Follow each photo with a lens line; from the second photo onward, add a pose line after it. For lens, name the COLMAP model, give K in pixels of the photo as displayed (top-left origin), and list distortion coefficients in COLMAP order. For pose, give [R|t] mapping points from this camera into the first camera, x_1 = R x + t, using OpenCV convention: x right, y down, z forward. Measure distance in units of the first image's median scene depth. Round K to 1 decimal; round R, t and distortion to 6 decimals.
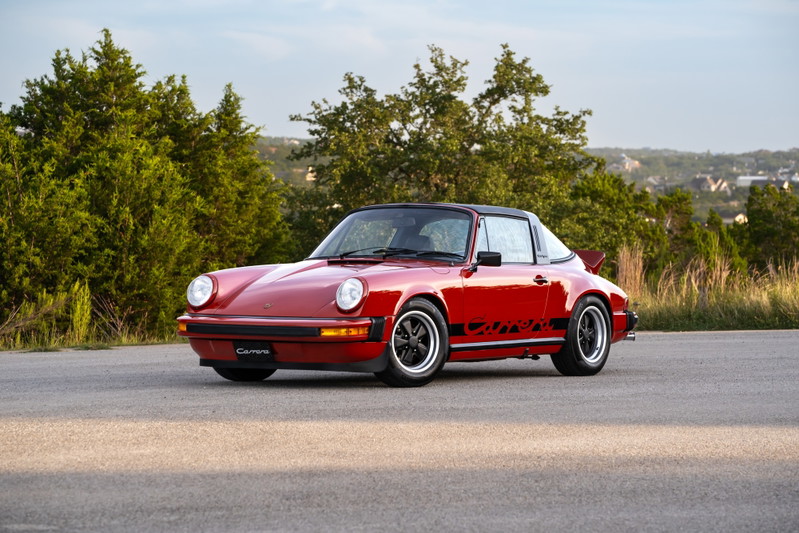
lens RADIAL K [[3073.4, 0, 398.9], [0, 3073.4, 266.8], [0, 0, 1]] dist [1.012644, 0.000000]
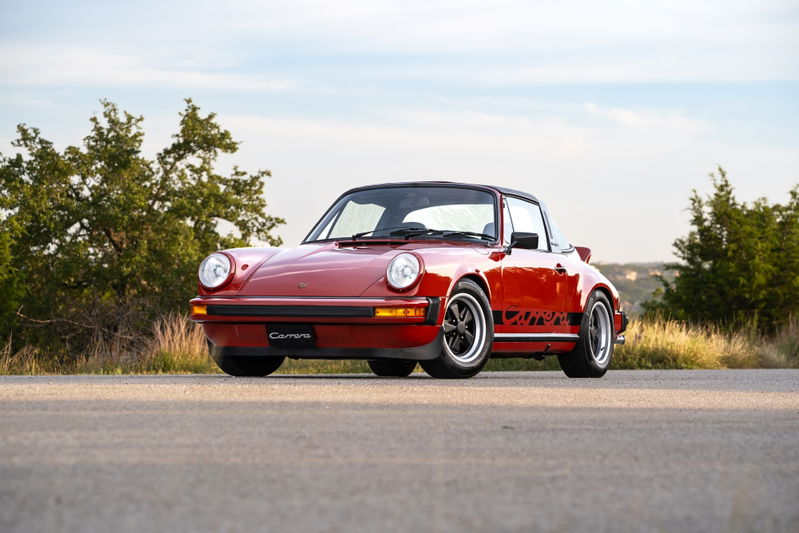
lens RADIAL K [[3073.4, 0, 400.5], [0, 3073.4, 268.3], [0, 0, 1]] dist [1.012644, 0.000000]
pose [[0.987609, 0.009230, 0.156666, -0.137448], [-0.004095, 0.999445, -0.033064, 0.033074], [-0.156884, 0.032012, 0.987098, 0.109513]]
